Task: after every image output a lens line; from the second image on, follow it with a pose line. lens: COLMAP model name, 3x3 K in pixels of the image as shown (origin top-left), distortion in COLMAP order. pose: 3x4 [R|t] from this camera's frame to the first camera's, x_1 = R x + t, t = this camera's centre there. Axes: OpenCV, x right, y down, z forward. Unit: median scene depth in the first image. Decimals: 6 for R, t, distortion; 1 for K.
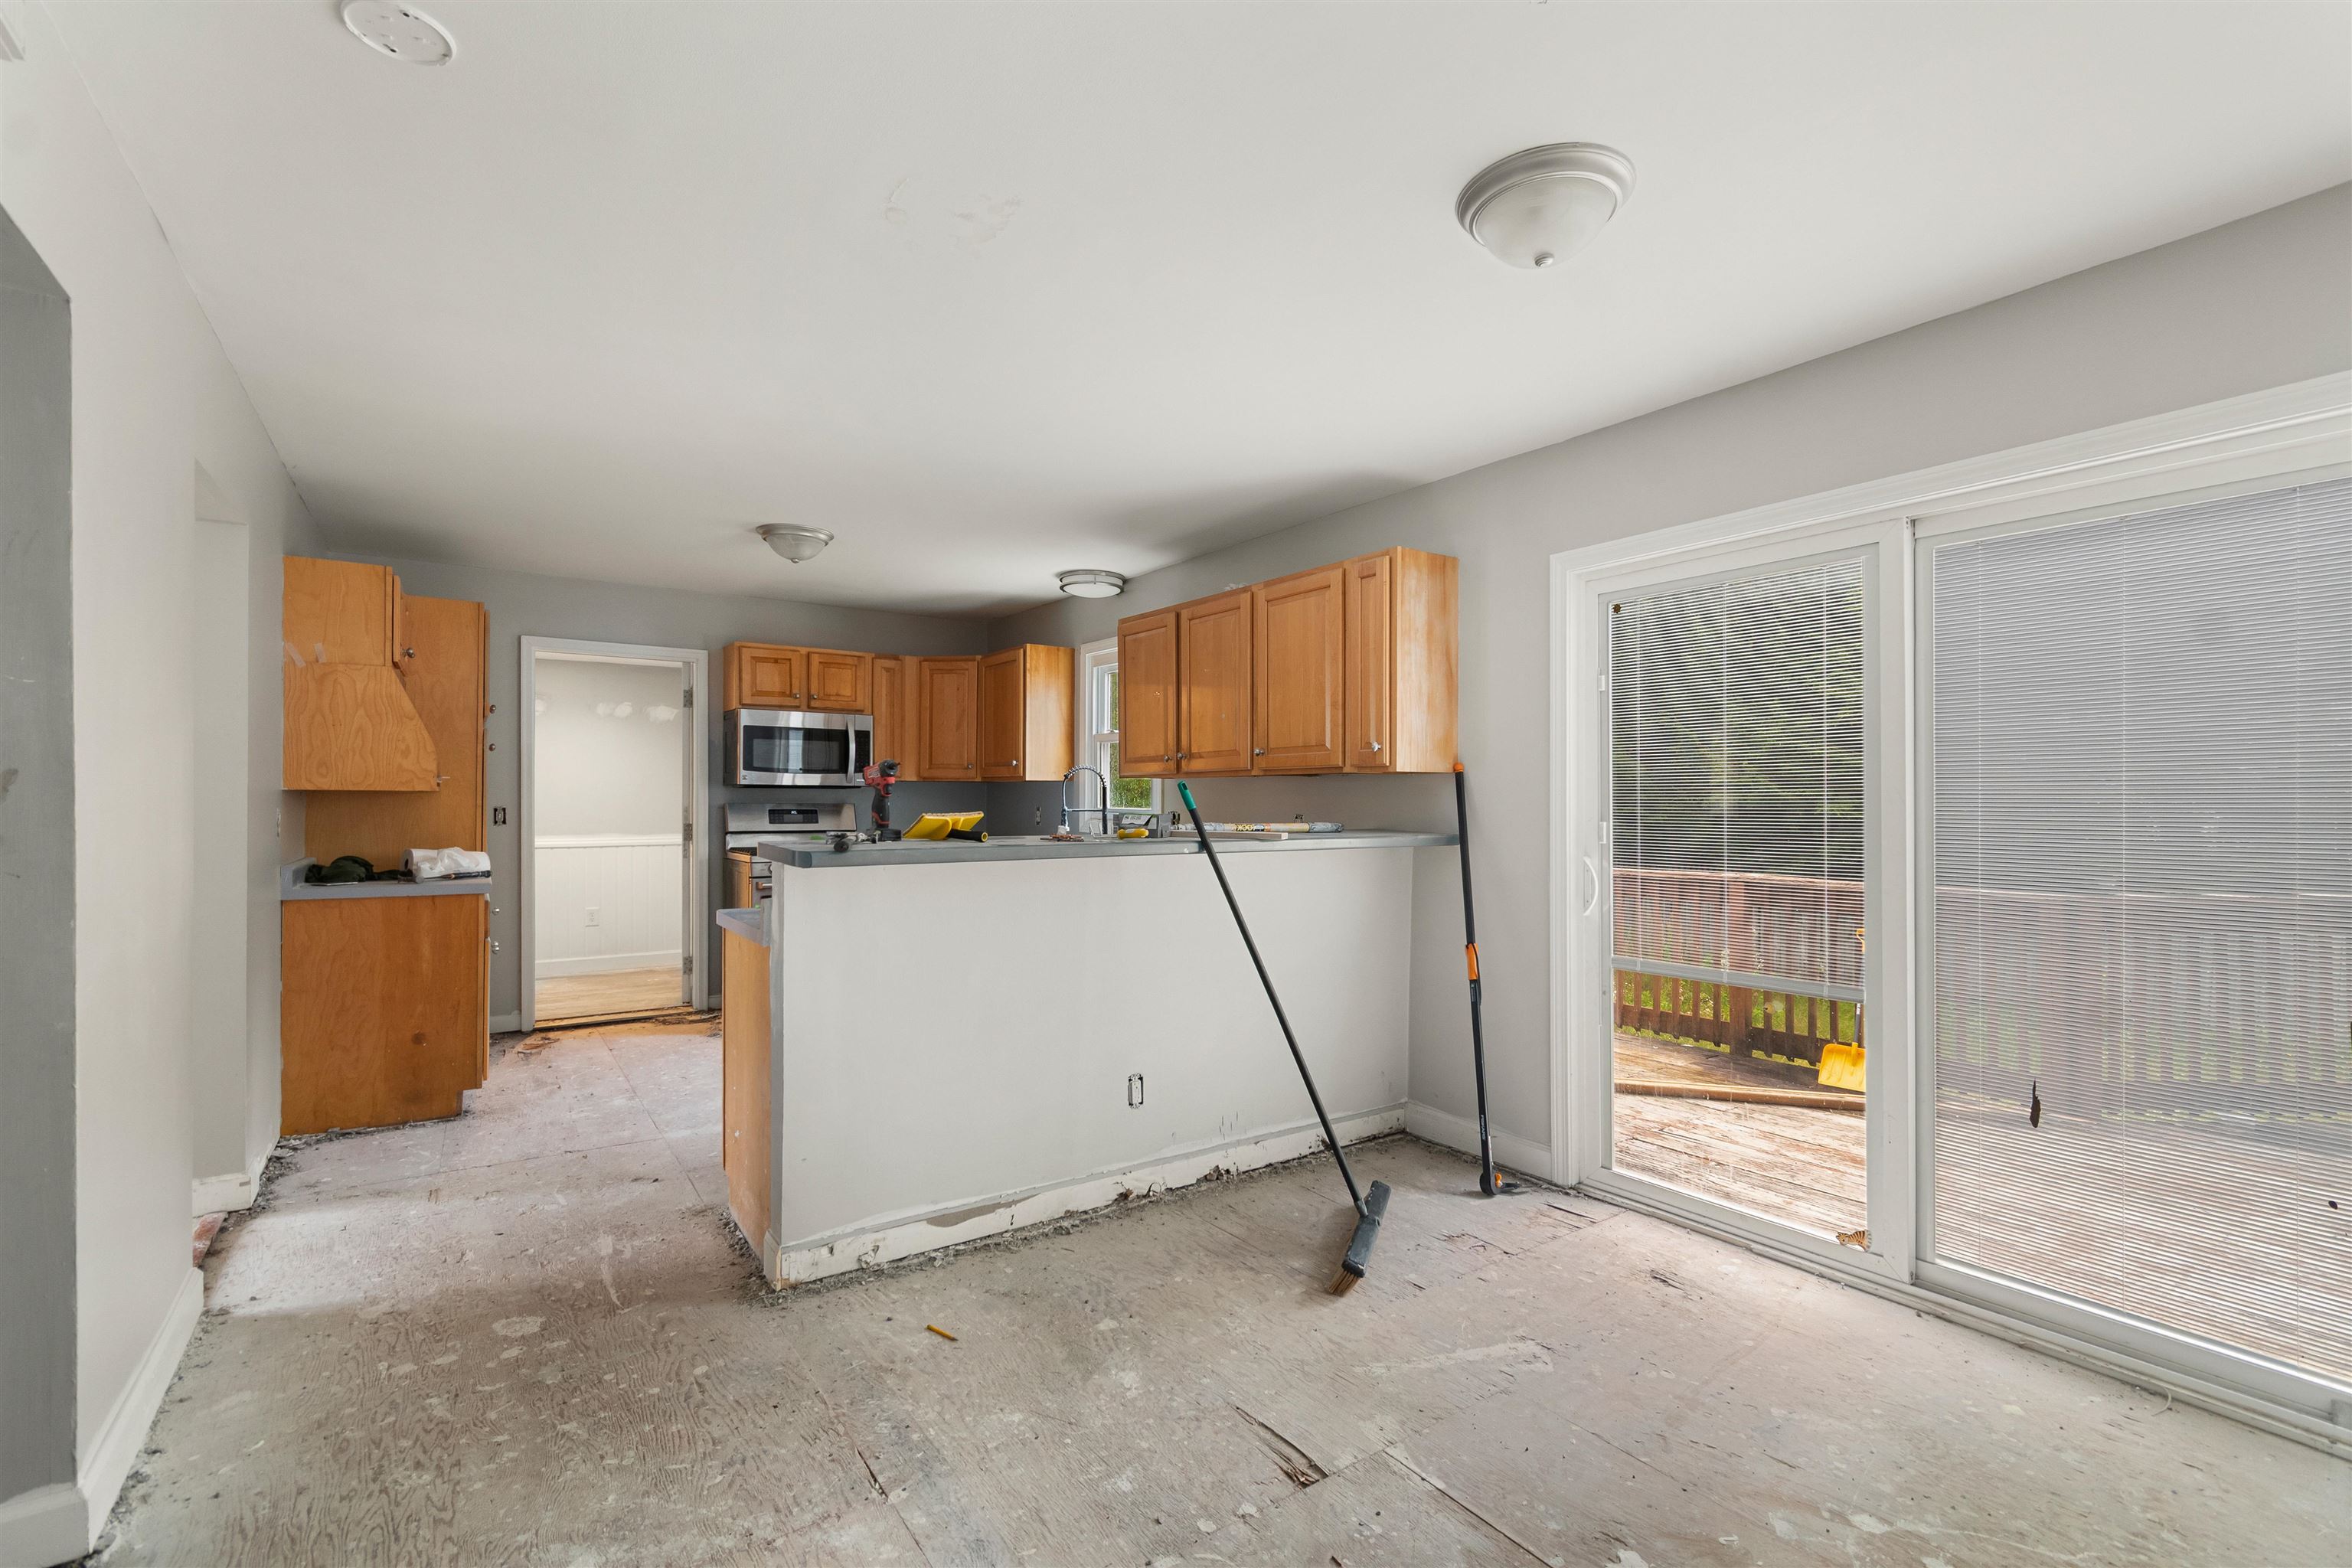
lens RADIAL K [[1031.4, 0, 1178.9], [0, 1031.4, 785.8], [0, 0, 1]] dist [-0.000107, -0.000404]
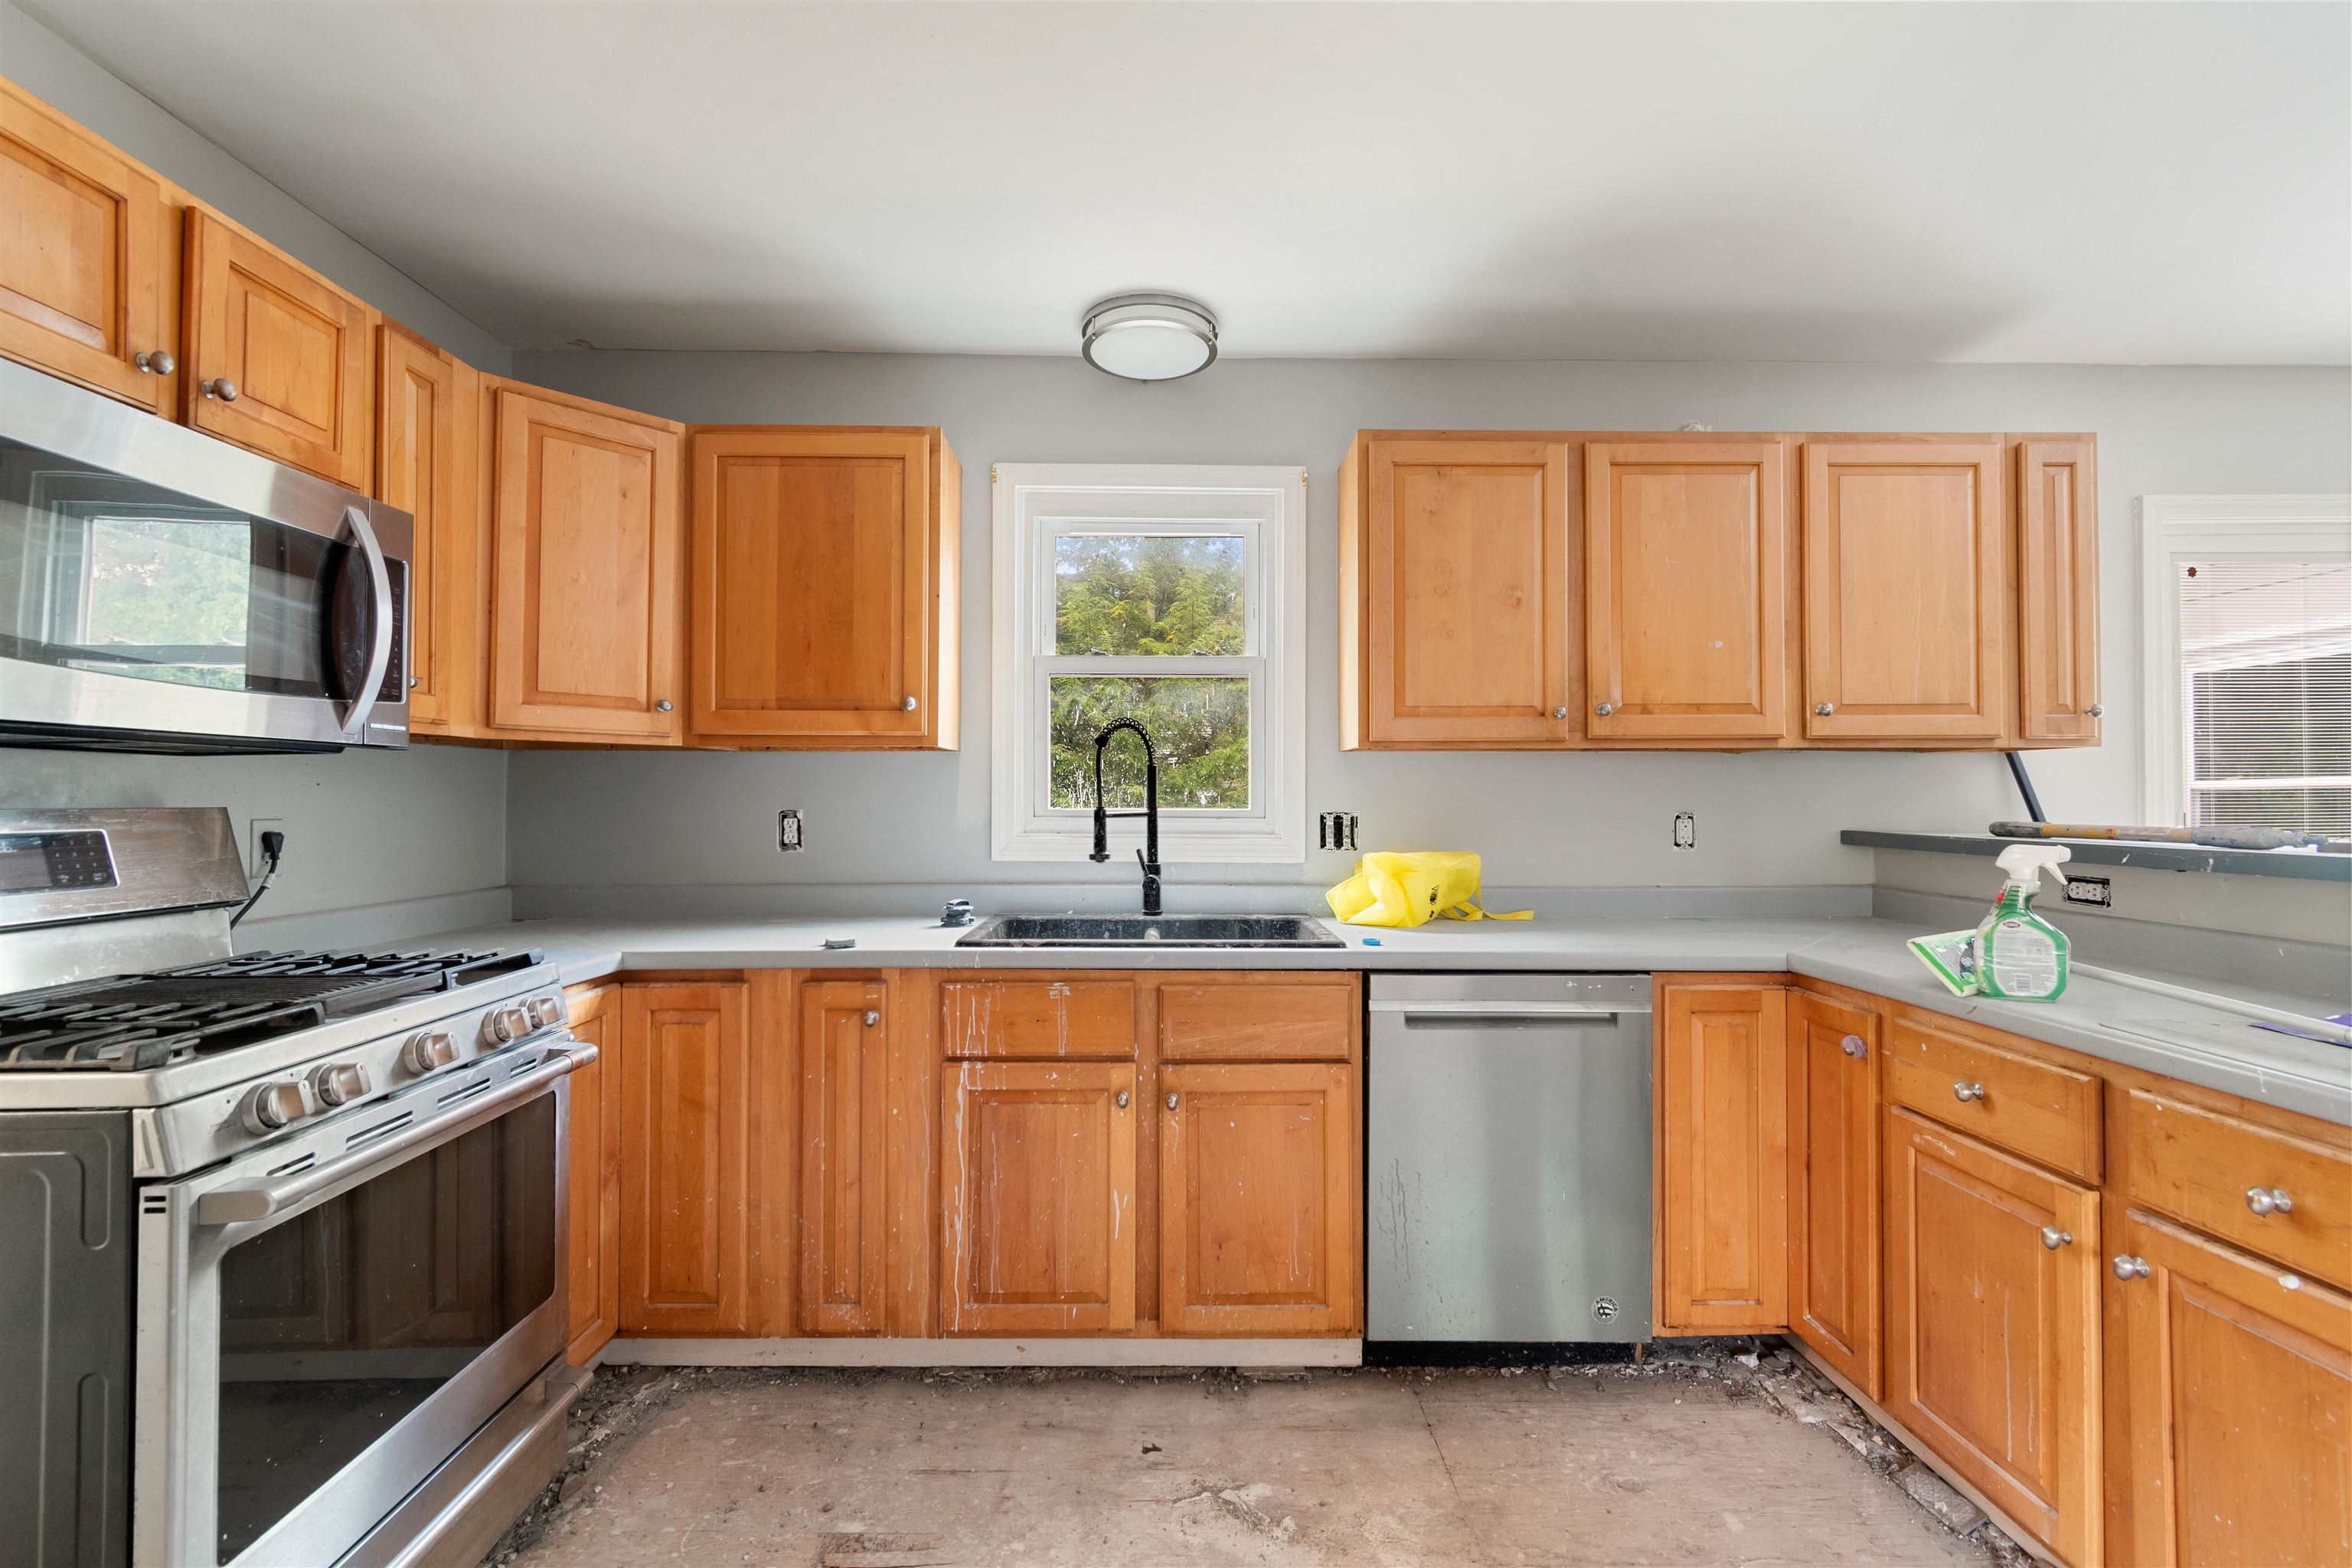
lens RADIAL K [[1031.4, 0, 1178.9], [0, 1031.4, 785.8], [0, 0, 1]] dist [-0.000107, -0.000404]
pose [[0.554403, 0.006628, 0.832222, -1.071677], [-0.005353, 0.999976, -0.004398, 0.029358], [-0.832231, -0.002017, 0.554425, 1.629567]]
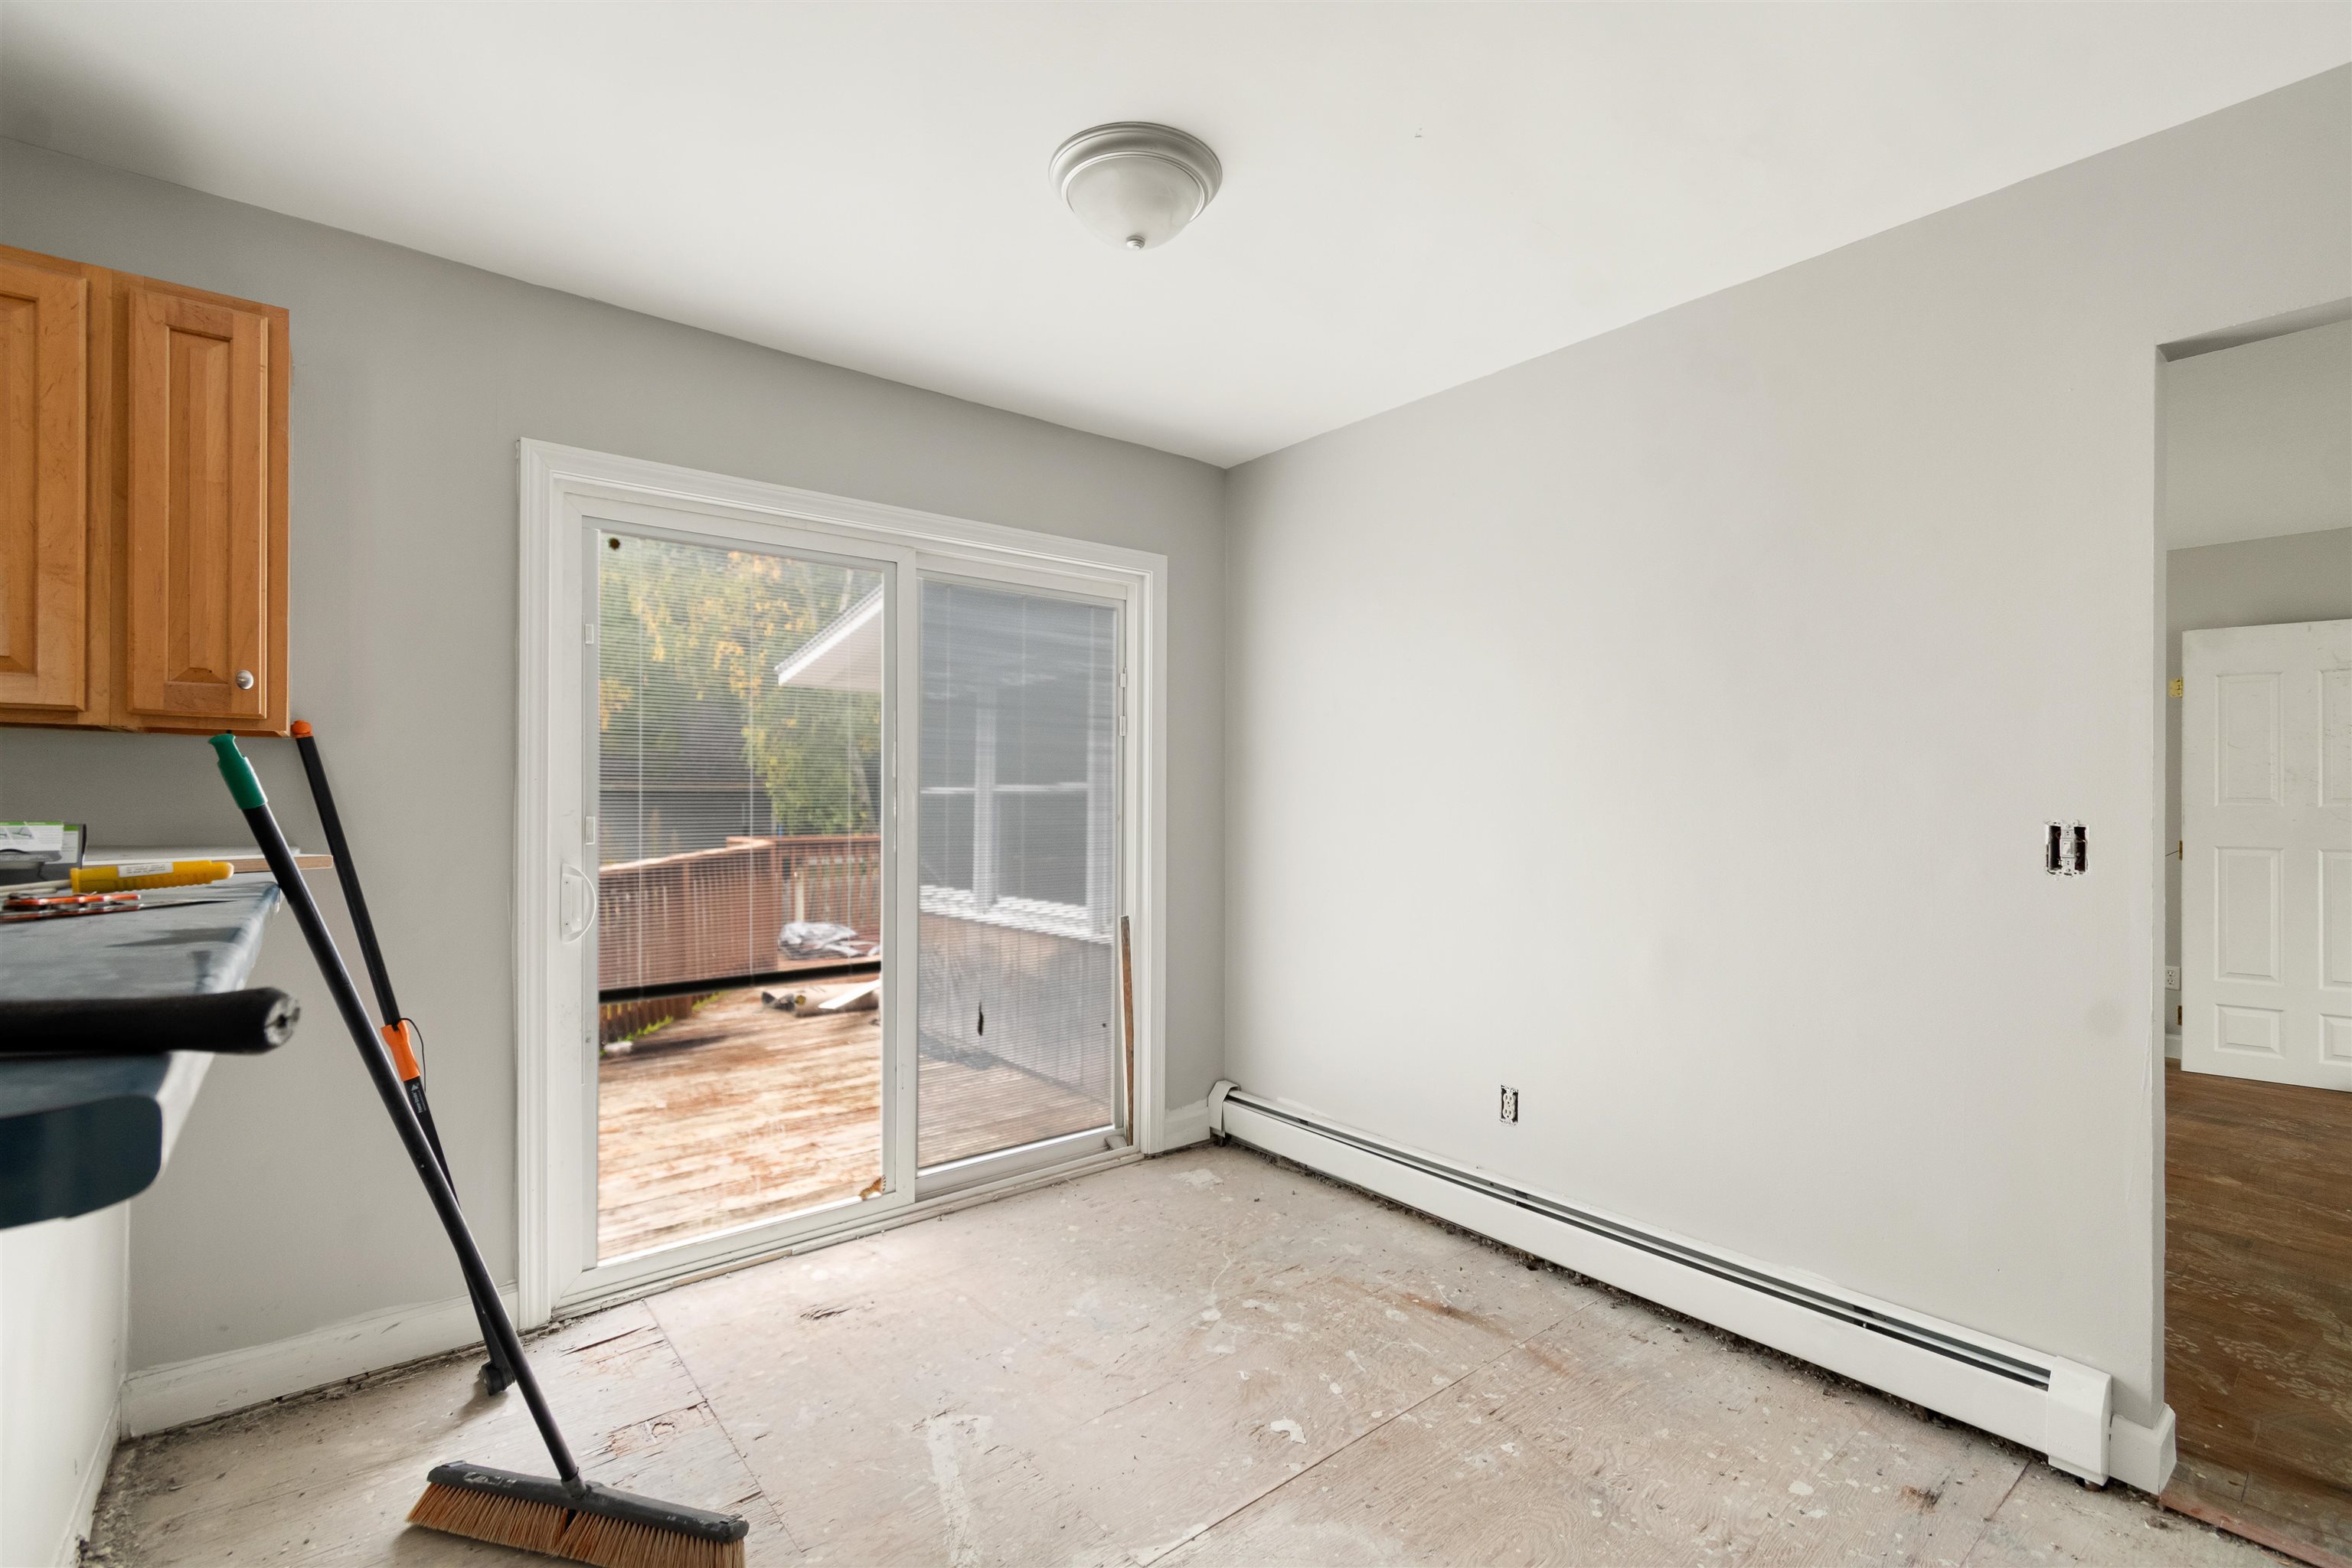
lens RADIAL K [[1031.4, 0, 1178.9], [0, 1031.4, 785.8], [0, 0, 1]] dist [-0.000107, -0.000404]
pose [[-0.075534, 0.009541, 0.997098, -0.433603], [-0.018707, 0.999765, -0.010984, 0.014290], [-0.996968, -0.019482, -0.075338, 0.707414]]
